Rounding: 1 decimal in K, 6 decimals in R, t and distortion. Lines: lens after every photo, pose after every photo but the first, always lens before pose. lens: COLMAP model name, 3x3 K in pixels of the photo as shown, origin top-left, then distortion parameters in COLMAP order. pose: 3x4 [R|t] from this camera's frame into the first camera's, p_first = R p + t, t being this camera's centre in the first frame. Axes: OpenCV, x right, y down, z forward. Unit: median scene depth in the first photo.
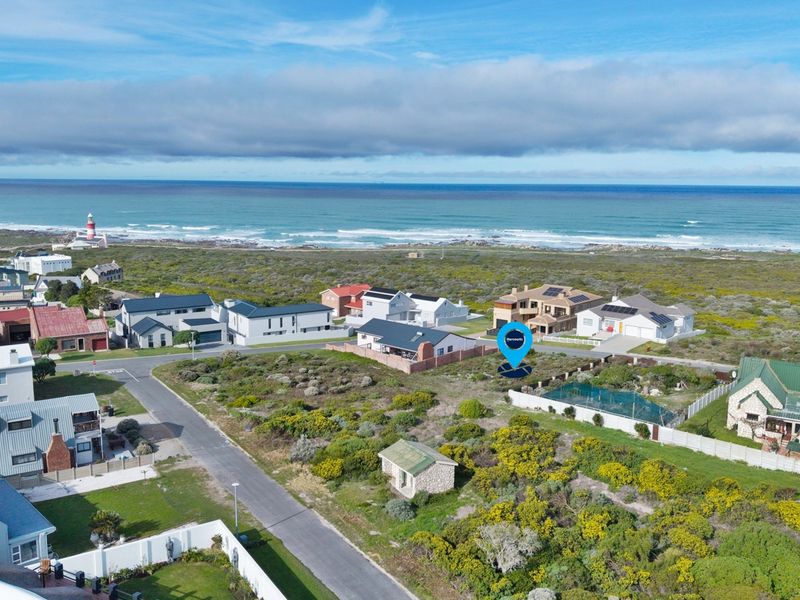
lens RADIAL K [[715.0, 0, 400.0], [0, 715.0, 300.0], [0, 0, 1]] dist [0.096023, -0.210142]
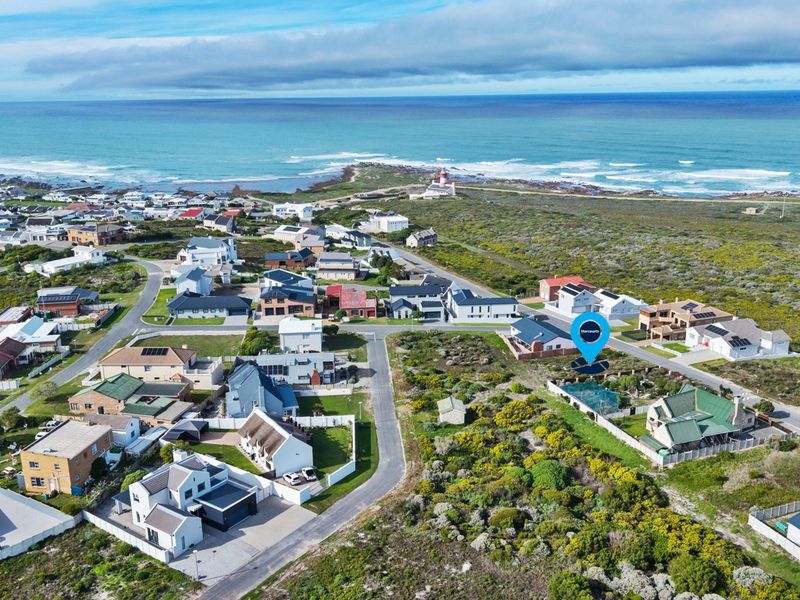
lens RADIAL K [[744.7, 0, 400.0], [0, 744.7, 300.0], [0, 0, 1]] dist [0.187076, -0.533041]
pose [[0.875204, 0.110289, -0.471014, 0.737367], [-0.060535, 0.990980, 0.119558, -0.287375], [0.479951, -0.076125, 0.873986, -0.814213]]
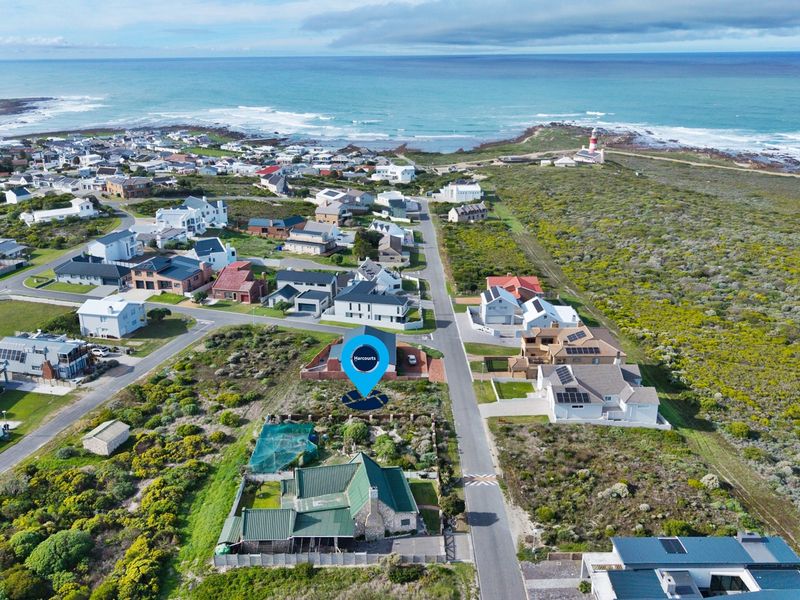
lens RADIAL K [[728.3, 0, 400.0], [0, 728.3, 300.0], [0, 0, 1]] dist [0.103412, -0.201386]
pose [[0.665662, 0.226080, -0.711183, 1.404526], [-0.109179, 0.972255, 0.206882, -0.449786], [0.738223, -0.060067, 0.671877, 0.270479]]
